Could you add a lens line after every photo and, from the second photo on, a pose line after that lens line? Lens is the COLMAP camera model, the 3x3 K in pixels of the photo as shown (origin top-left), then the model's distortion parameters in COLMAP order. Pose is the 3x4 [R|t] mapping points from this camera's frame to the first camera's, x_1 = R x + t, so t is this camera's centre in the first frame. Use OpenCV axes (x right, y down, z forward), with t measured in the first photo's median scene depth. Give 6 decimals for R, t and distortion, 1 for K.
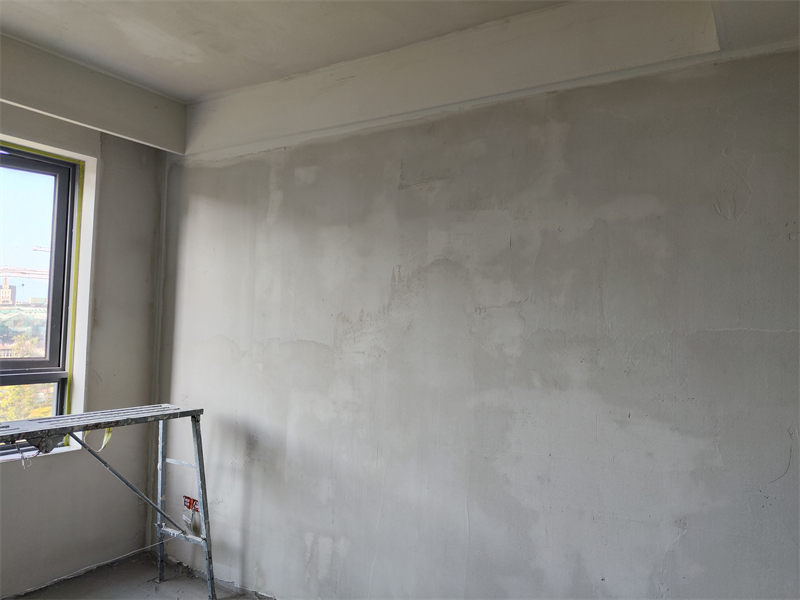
lens RADIAL K [[589.6, 0, 403.9], [0, 589.6, 301.7], [0, 0, 1]] dist [0.043234, -0.058652]
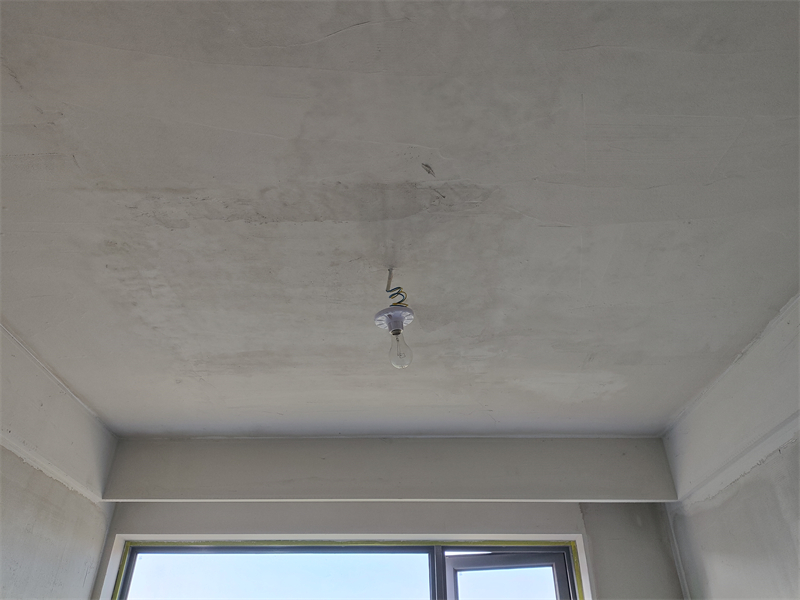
lens RADIAL K [[589.6, 0, 400.5], [0, 589.6, 295.5], [0, 0, 1]] dist [0.043234, -0.058652]
pose [[0.541785, -0.504097, -0.672573, 0.127218], [0.047607, 0.817310, -0.574228, -0.059025], [0.839168, 0.279089, 0.466805, 0.391974]]
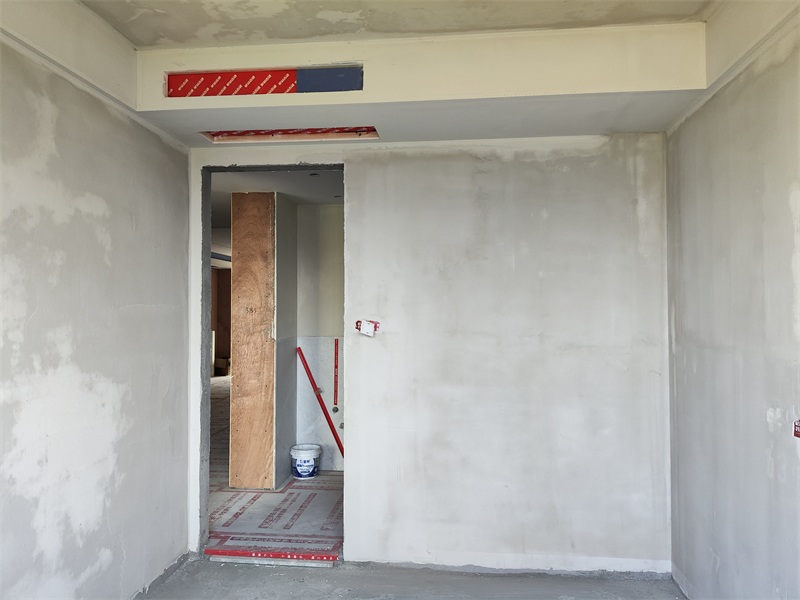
lens RADIAL K [[589.6, 0, 401.9], [0, 589.6, 297.8], [0, 0, 1]] dist [0.043234, -0.058652]
pose [[-0.455786, -0.012118, 0.890007, -0.872354], [-0.042614, 0.999058, -0.008221, 0.009715], [-0.889069, -0.041673, -0.455873, 0.888893]]
